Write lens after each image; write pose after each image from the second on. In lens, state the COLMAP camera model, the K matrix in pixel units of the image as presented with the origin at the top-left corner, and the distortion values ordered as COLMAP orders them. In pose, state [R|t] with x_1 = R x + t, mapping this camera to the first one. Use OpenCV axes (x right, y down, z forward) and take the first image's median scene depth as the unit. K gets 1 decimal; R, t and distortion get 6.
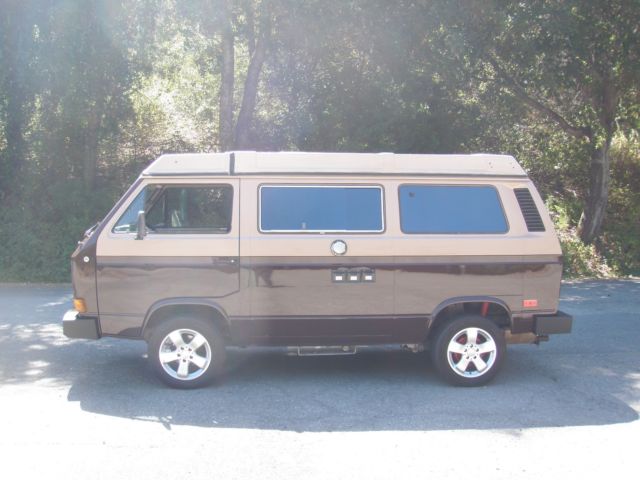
lens RADIAL K [[717.4, 0, 310.2], [0, 717.4, 240.3], [0, 0, 1]] dist [-0.207902, 0.244290]
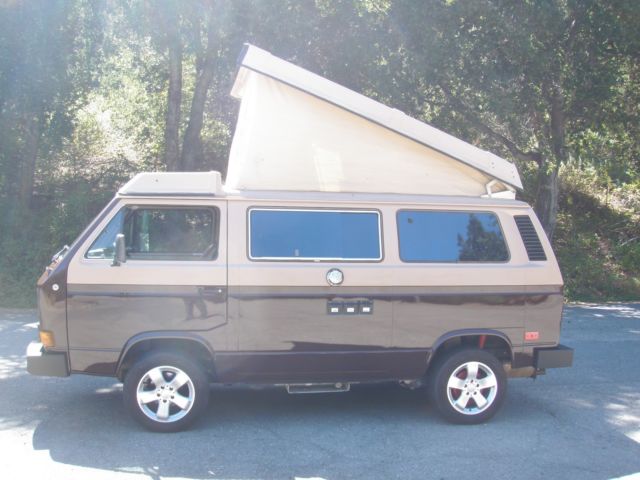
lens RADIAL K [[717.4, 0, 310.2], [0, 717.4, 240.3], [0, 0, 1]] dist [-0.207902, 0.244290]
pose [[0.995038, 0.010823, 0.098906, -0.081266], [-0.007670, 0.999452, -0.032205, -0.006615], [-0.099201, 0.031287, 0.994575, 0.081000]]
